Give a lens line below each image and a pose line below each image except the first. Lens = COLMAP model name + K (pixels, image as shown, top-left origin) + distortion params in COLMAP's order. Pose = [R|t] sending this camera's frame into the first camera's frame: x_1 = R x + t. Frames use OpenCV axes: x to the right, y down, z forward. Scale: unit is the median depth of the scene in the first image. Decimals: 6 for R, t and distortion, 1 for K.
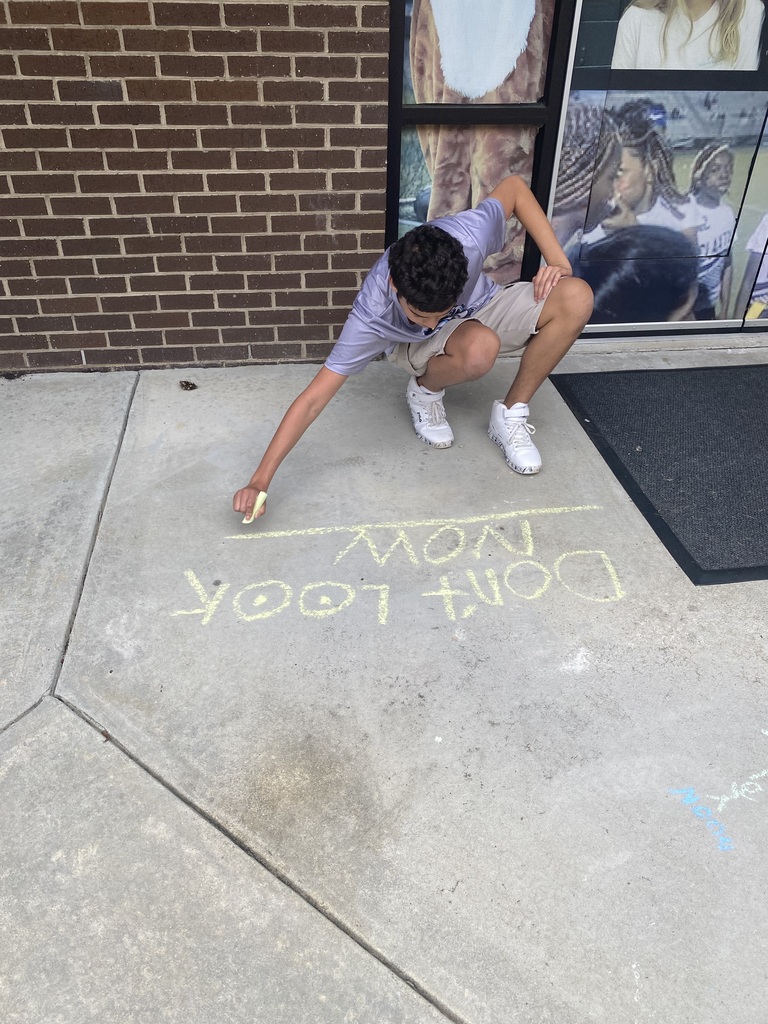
lens RADIAL K [[792.0, 0, 392.2], [0, 792.0, 507.8], [0, 0, 1]] dist [0.031399, -0.018815]
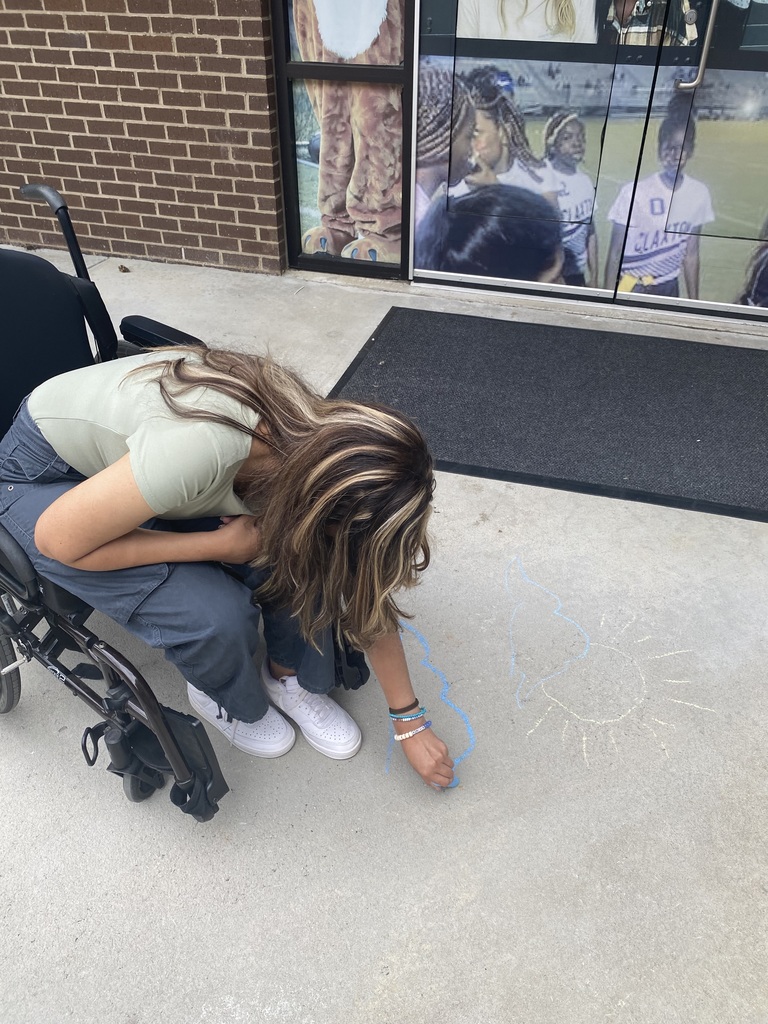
lens RADIAL K [[792.0, 0, 384.2], [0, 792.0, 509.7], [0, 0, 1]] dist [0.031399, -0.018815]
pose [[0.903617, 0.235516, -0.357782, 0.714875], [-0.235008, 0.970924, 0.045588, 0.074480], [0.358116, 0.042887, 0.932692, -0.068941]]
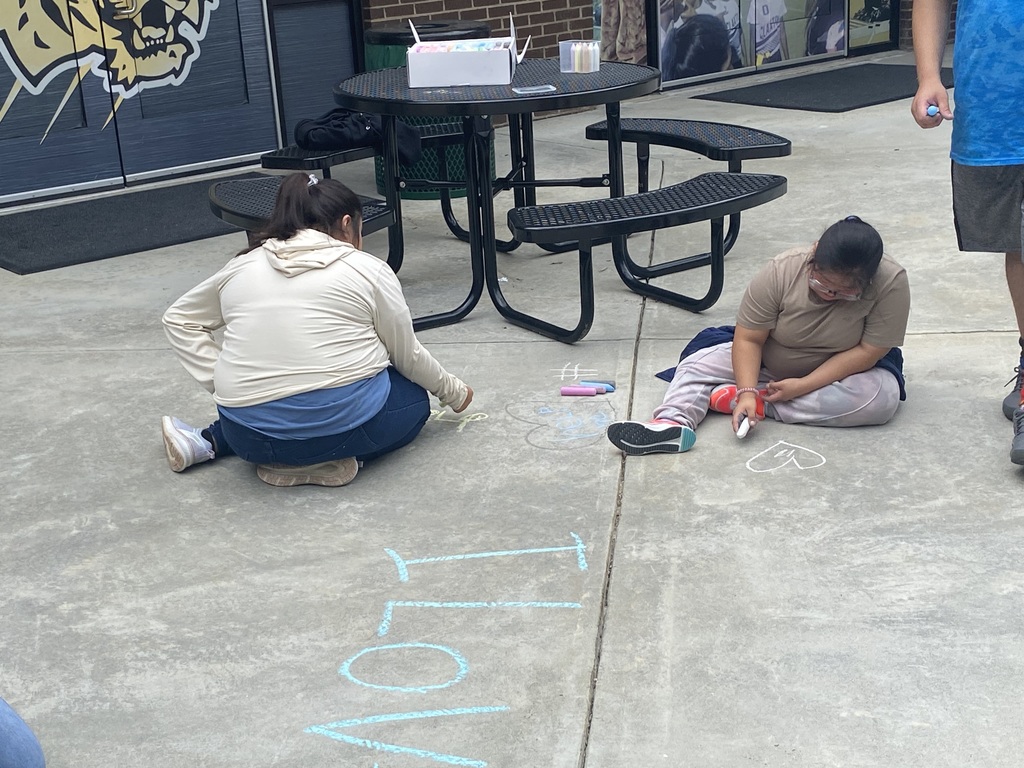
lens RADIAL K [[1532.1, 0, 512.1], [0, 1532.1, 386.0], [0, 0, 1]] dist [0.170312, 0.000000]
pose [[0.859091, -0.233163, 0.455629, -1.889360], [0.368555, 0.899518, -0.234595, 1.088140], [-0.355148, 0.369463, 0.858701, -1.559504]]
